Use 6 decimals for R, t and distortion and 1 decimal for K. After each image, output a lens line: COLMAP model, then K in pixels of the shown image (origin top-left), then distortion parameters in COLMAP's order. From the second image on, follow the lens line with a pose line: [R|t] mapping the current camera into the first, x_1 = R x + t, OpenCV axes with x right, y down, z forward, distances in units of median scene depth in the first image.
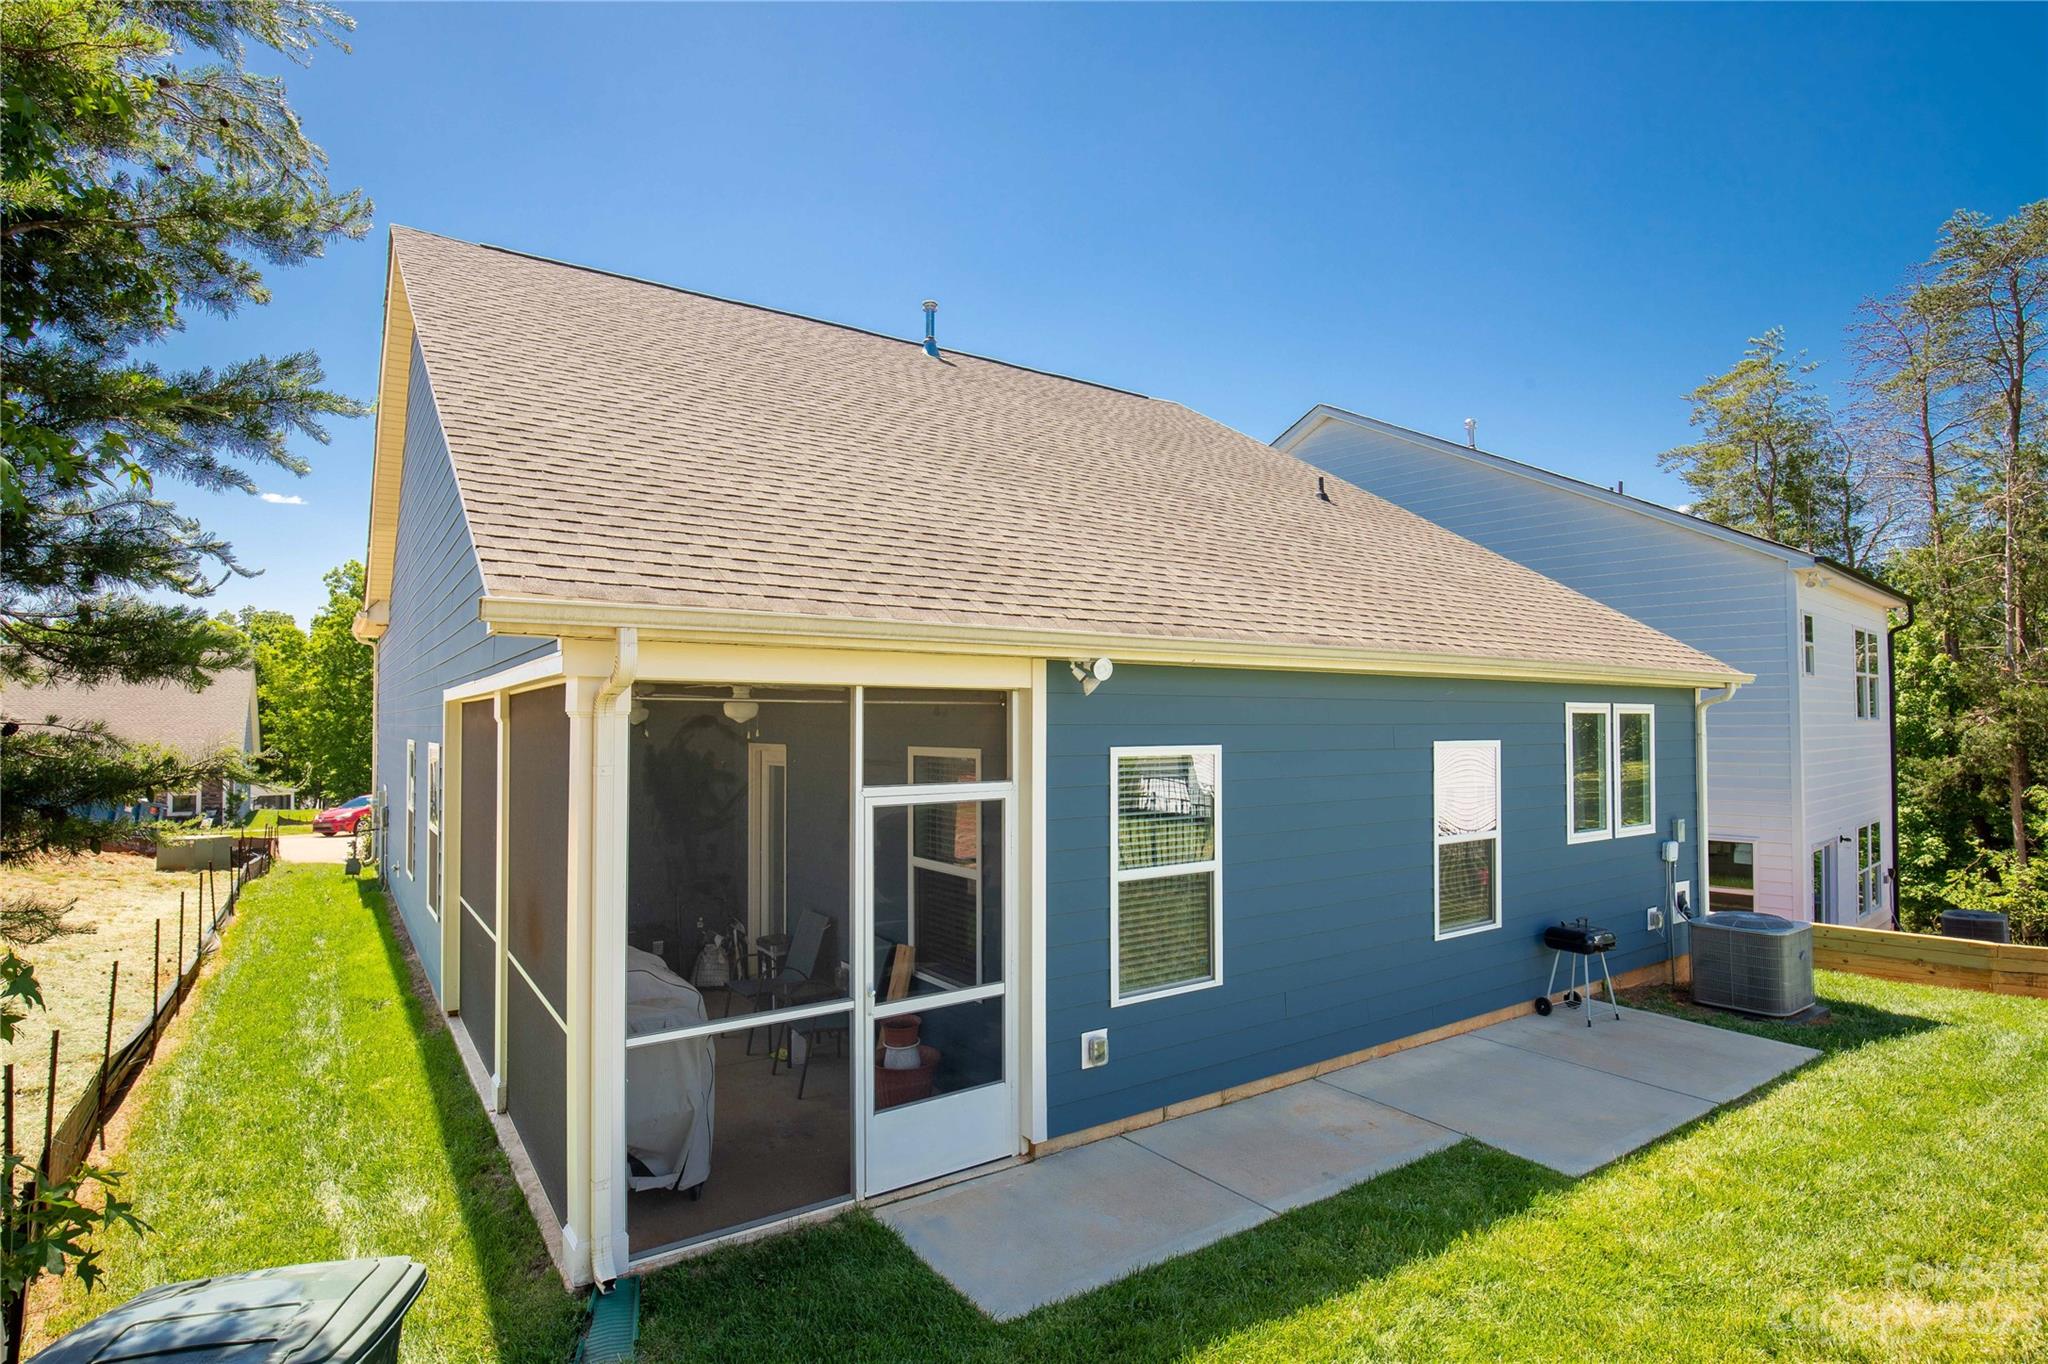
lens RADIAL K [[1016.8, 0, 1024.0], [0, 1016.8, 682.0], [0, 0, 1]] dist [-0.000307, -0.000009]
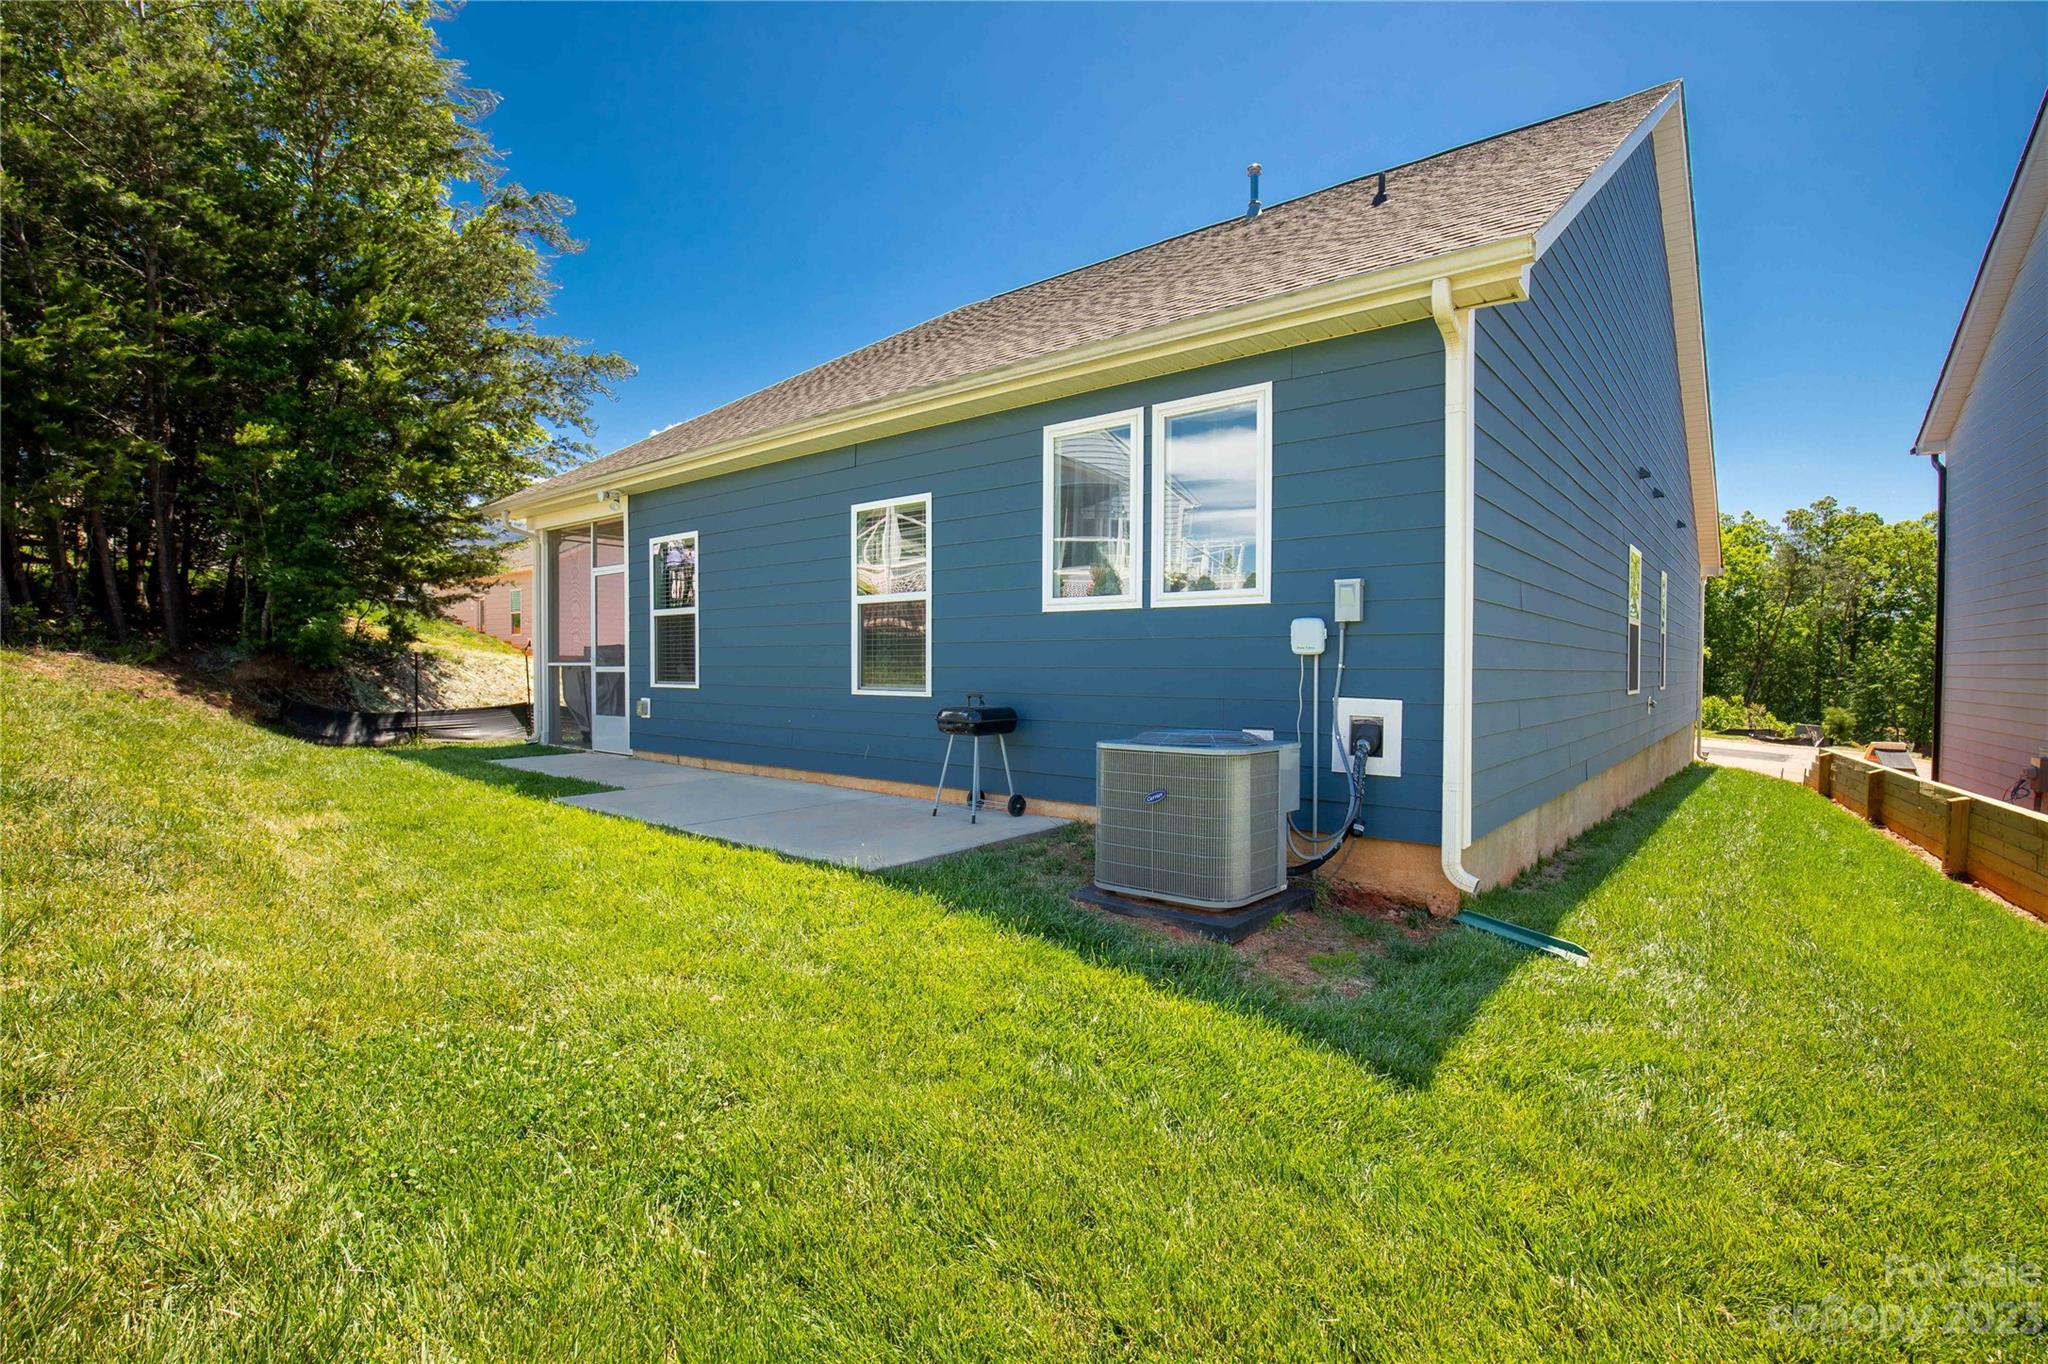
lens RADIAL K [[946.3, 0, 1024.0], [0, 946.3, 682.0], [0, 0, 1]] dist [-0.000108, -0.000020]
pose [[0.282320, 0.011645, -0.959250, 1.396008], [0.025220, 0.999491, 0.019556, 0.225401], [0.958989, -0.029714, 0.281882, 0.883135]]
